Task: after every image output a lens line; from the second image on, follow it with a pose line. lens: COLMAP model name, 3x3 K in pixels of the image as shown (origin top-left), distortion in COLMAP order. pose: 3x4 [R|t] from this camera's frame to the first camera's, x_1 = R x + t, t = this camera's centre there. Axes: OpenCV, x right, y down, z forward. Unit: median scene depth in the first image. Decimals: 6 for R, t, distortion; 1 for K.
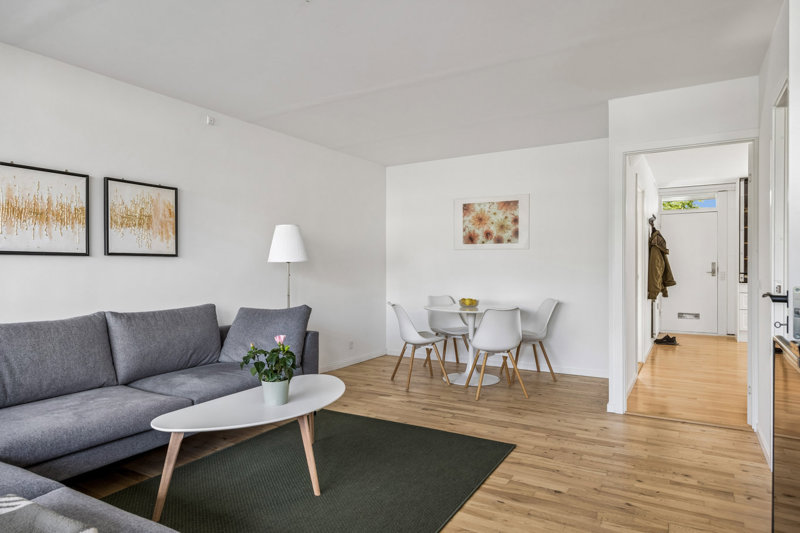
lens RADIAL K [[486.9, 0, 396.6], [0, 486.9, 272.3], [0, 0, 1]] dist [0.000176, -0.000181]
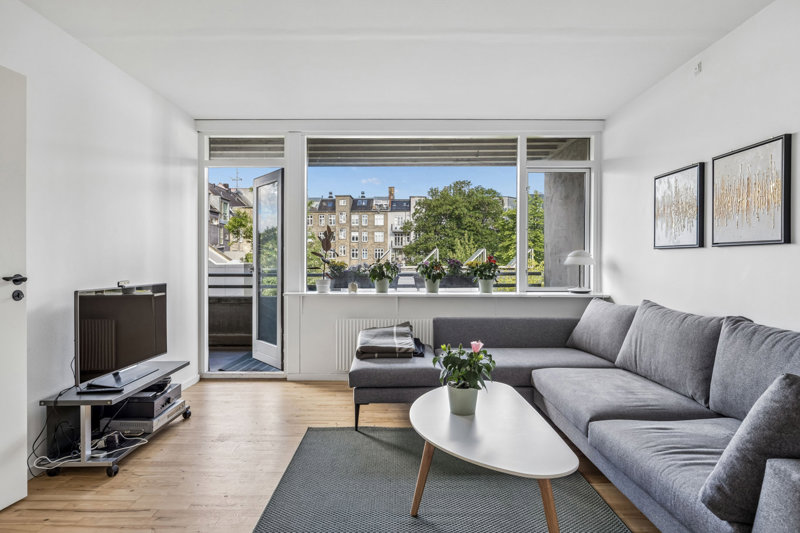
lens RADIAL K [[460.2, 0, 397.0], [0, 460.2, 265.3], [0, 0, 1]] dist [-0.007792, 0.003553]
pose [[-0.849177, 0.015352, -0.527885, 0.281822], [0.008308, 0.999842, 0.015712, -0.011919], [0.528043, 0.008957, -0.849170, 1.136670]]
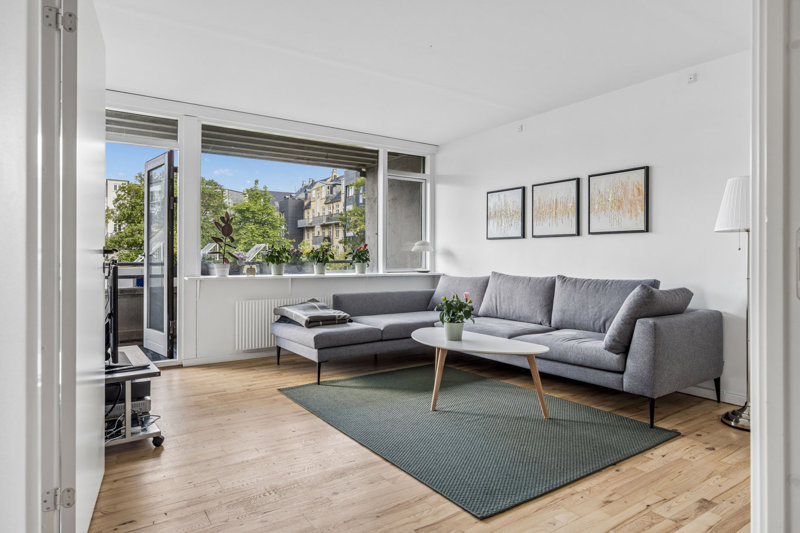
lens RADIAL K [[460.2, 0, 405.7], [0, 460.2, 262.9], [0, 0, 1]] dist [-0.007792, 0.003553]
pose [[-0.411686, 0.022300, -0.911053, 0.699459], [0.003109, 0.999729, 0.023066, 0.010228], [0.911320, 0.006664, -0.411644, 0.989977]]
